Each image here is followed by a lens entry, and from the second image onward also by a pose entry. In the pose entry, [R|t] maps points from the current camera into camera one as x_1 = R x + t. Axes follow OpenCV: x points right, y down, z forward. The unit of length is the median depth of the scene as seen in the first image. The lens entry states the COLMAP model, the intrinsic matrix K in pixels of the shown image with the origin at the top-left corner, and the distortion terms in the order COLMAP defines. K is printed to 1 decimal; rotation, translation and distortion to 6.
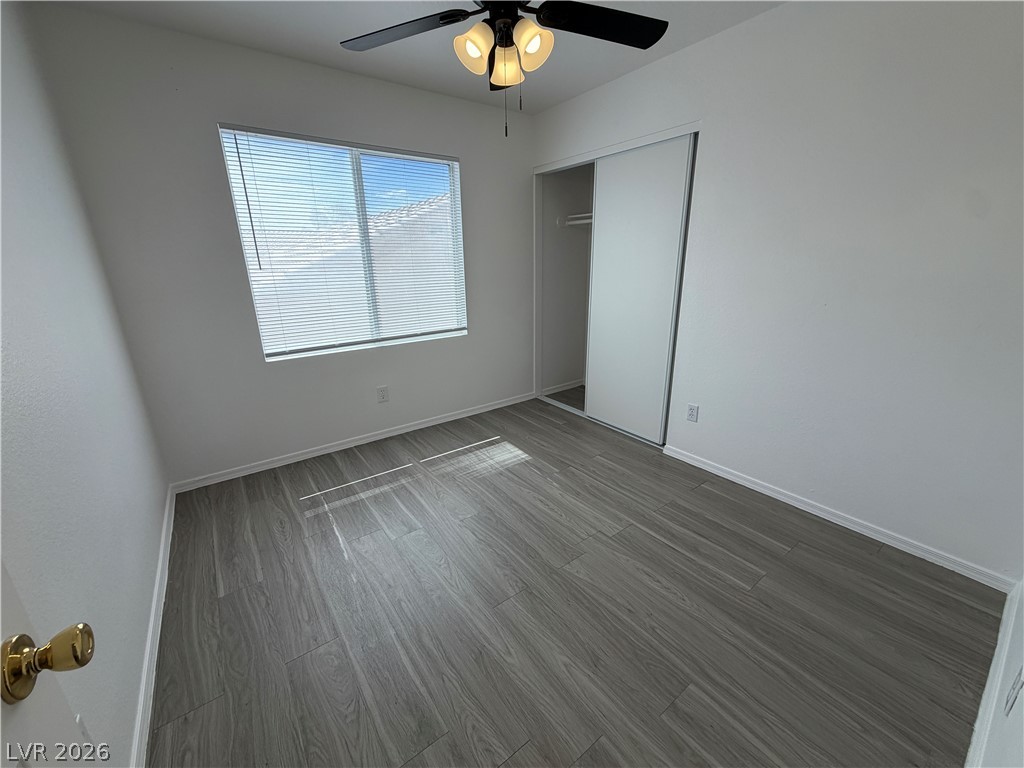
lens RADIAL K [[407.7, 0, 507.4], [0, 407.7, 383.1], [0, 0, 1]] dist [-0.000508, 0.000644]
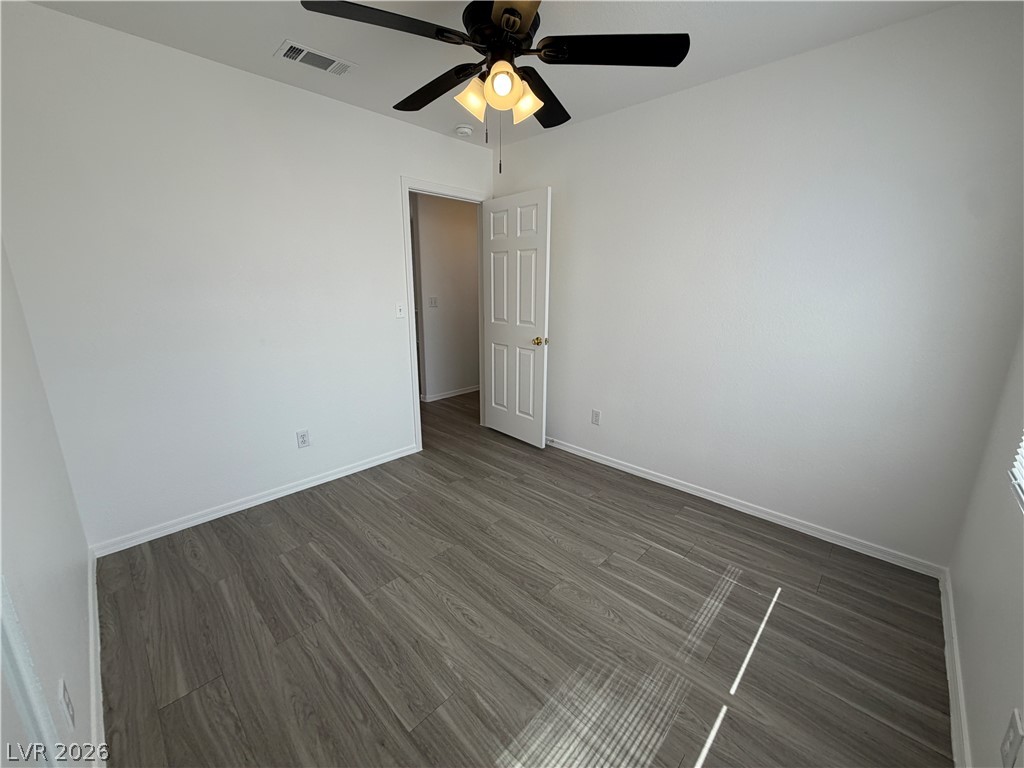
lens RADIAL K [[407.7, 0, 507.2], [0, 407.7, 391.7], [0, 0, 1]] dist [-0.000508, 0.000644]
pose [[-0.986242, 0.052580, -0.156725, 0.104463], [-0.037525, 0.852114, 0.522010, -0.398365], [0.160995, 0.520709, -0.838417, 1.288113]]
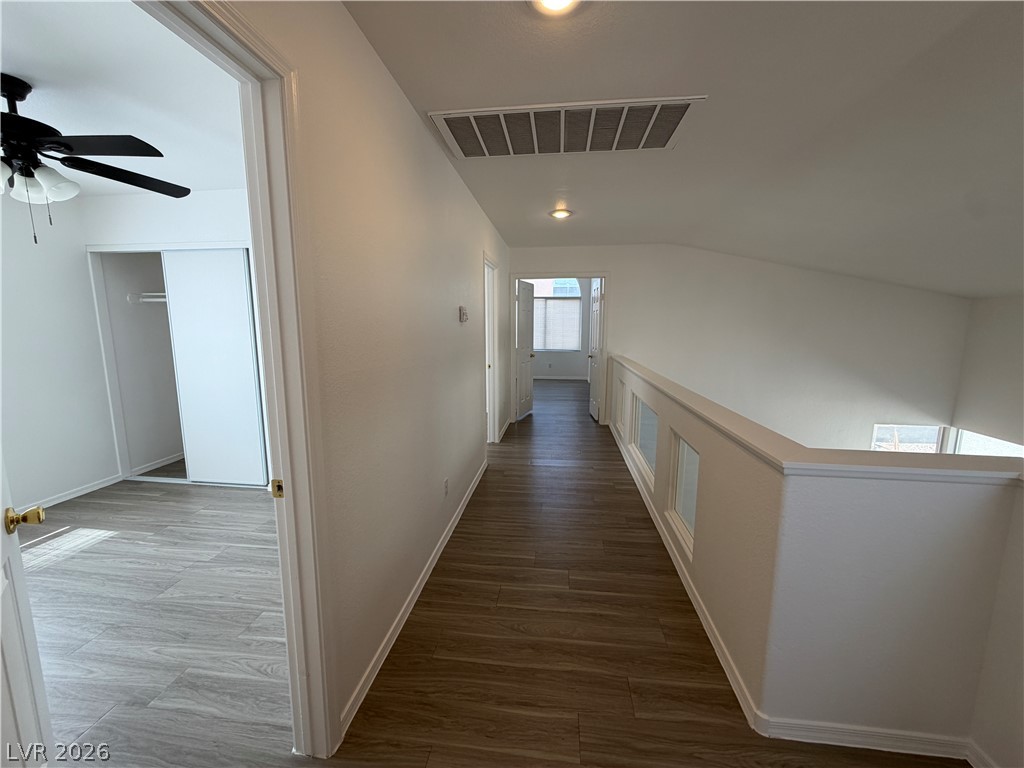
lens RADIAL K [[407.7, 0, 505.6], [0, 407.7, 383.4], [0, 0, 1]] dist [-0.000508, 0.000644]
pose [[0.686198, -0.085967, 0.722317, 0.025044], [0.201565, 0.976579, -0.075259, 0.105906], [-0.698930, 0.197236, 0.687455, -0.435367]]
